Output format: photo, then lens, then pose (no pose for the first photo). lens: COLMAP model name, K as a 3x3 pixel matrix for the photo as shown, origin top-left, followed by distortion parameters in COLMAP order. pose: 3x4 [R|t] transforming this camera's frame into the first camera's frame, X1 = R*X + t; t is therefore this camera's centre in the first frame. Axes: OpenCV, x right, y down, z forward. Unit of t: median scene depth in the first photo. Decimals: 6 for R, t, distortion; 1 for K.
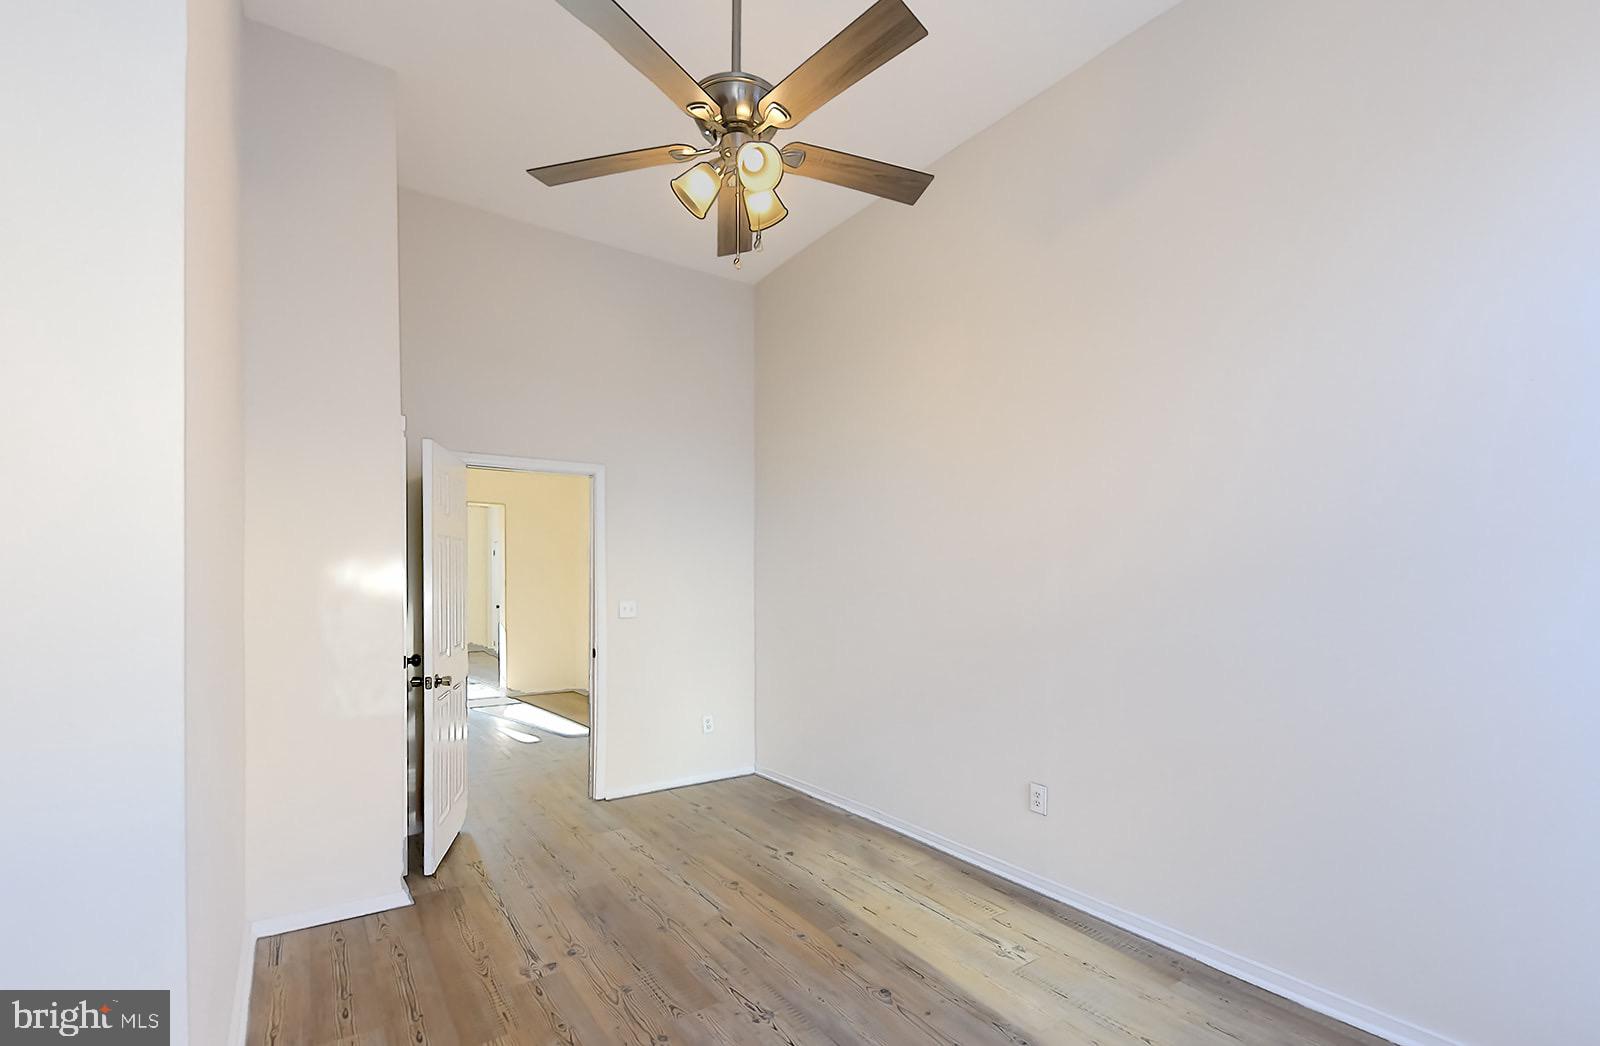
lens RADIAL K [[715.5, 0, 800.2], [0, 715.5, 589.0], [0, 0, 1]] dist [0.001372, 0.000081]
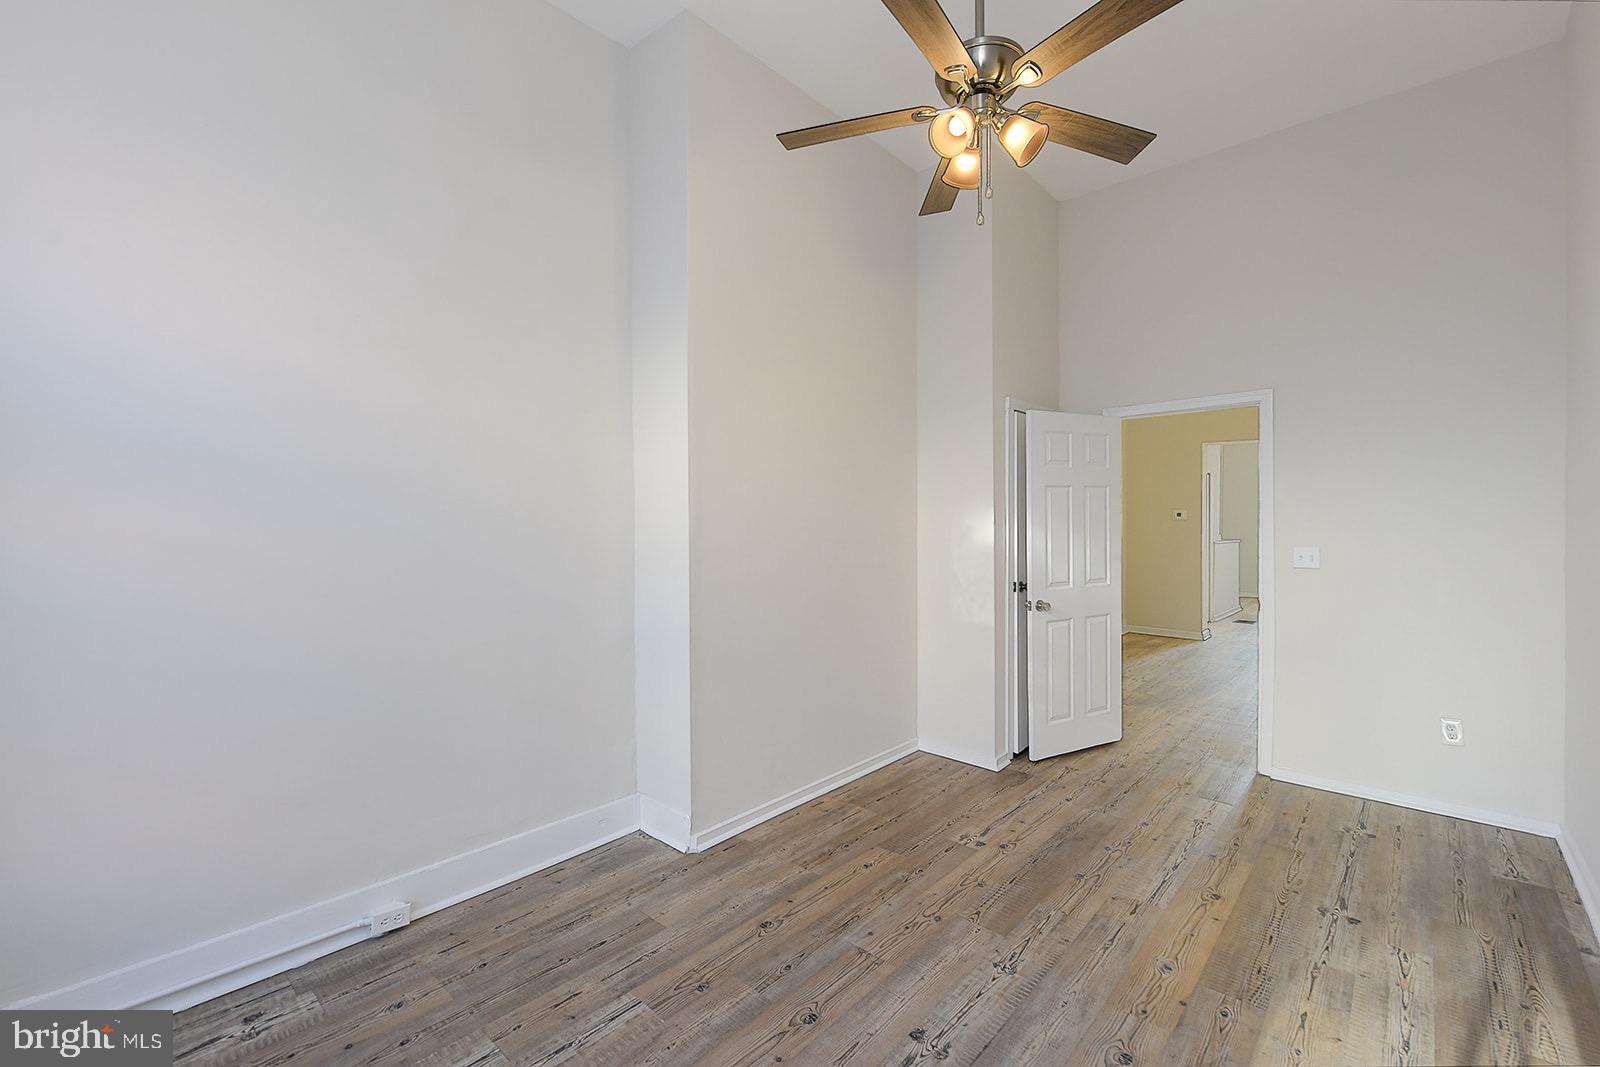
lens RADIAL K [[690.8, 0, 804.8], [0, 690.8, 531.3], [0, 0, 1]] dist [0.002482, -0.000414]
pose [[0.192479, 0.012597, -0.981220, 0.647880], [-0.007965, 0.999905, 0.011275, -0.009989], [0.981269, 0.005645, 0.192561, 0.427322]]
